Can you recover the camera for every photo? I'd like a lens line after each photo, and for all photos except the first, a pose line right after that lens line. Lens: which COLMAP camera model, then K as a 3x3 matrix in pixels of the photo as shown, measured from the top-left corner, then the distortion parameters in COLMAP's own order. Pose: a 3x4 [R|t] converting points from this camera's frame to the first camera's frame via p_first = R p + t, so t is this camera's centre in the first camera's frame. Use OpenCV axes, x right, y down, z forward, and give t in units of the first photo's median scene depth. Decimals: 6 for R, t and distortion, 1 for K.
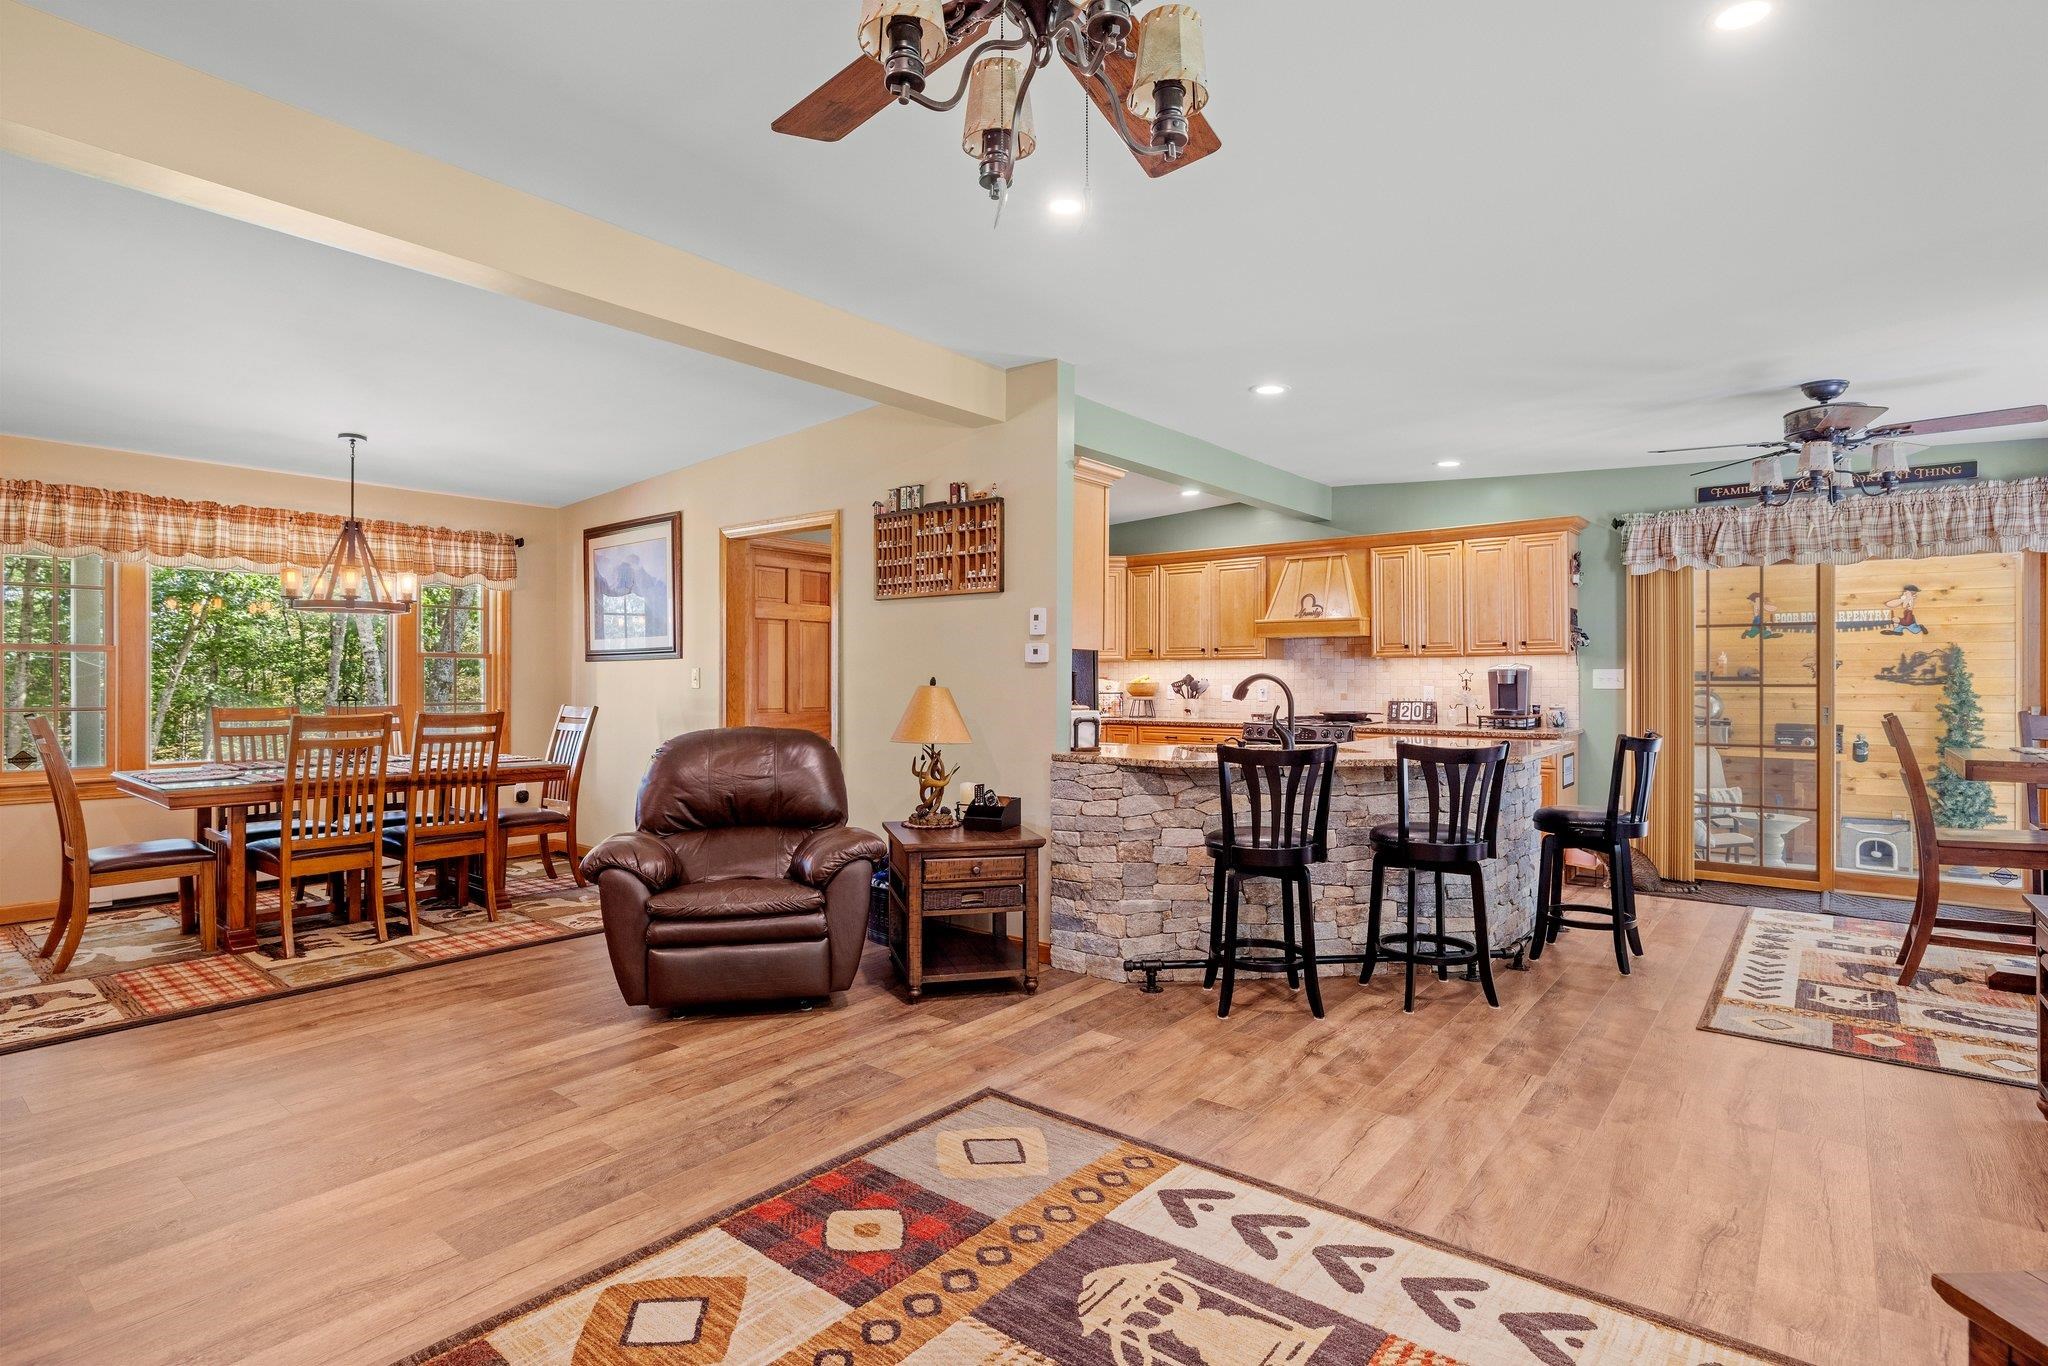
lens RADIAL K [[1001.7, 0, 1018.9], [0, 1001.7, 684.2], [0, 0, 1]] dist [-0.004112, 0.001318]
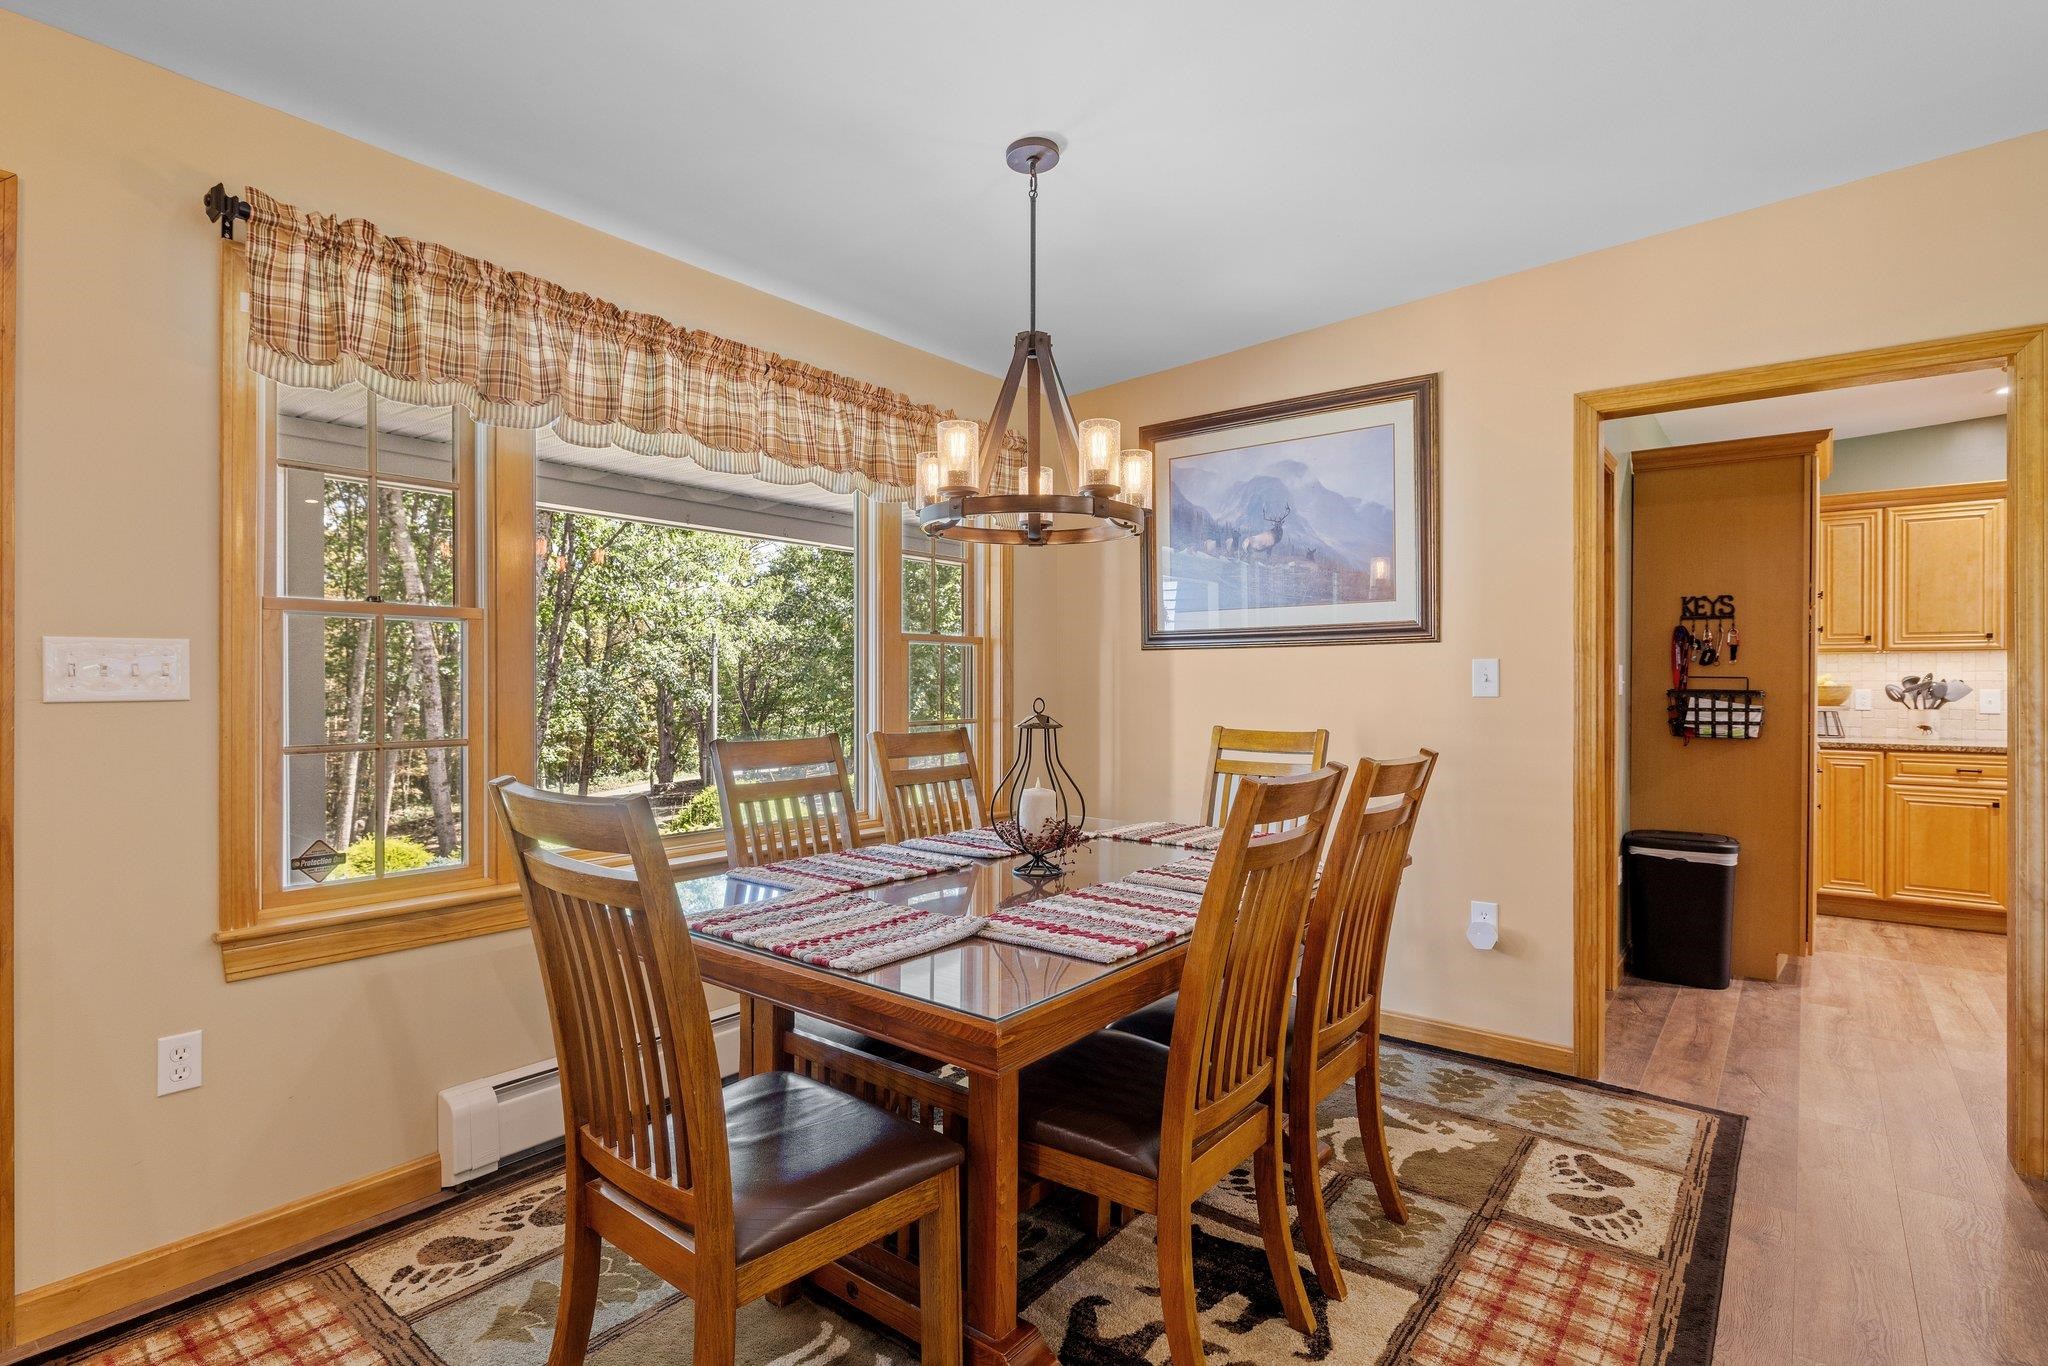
lens RADIAL K [[1001.7, 0, 1026.1], [0, 1001.7, 687.4], [0, 0, 1]] dist [-0.004112, 0.001318]
pose [[0.999811, 0.000269, 0.019452, -0.635037], [-0.000297, 0.999999, 0.001410, -0.001584], [-0.019451, -0.001416, 0.999810, 0.504507]]
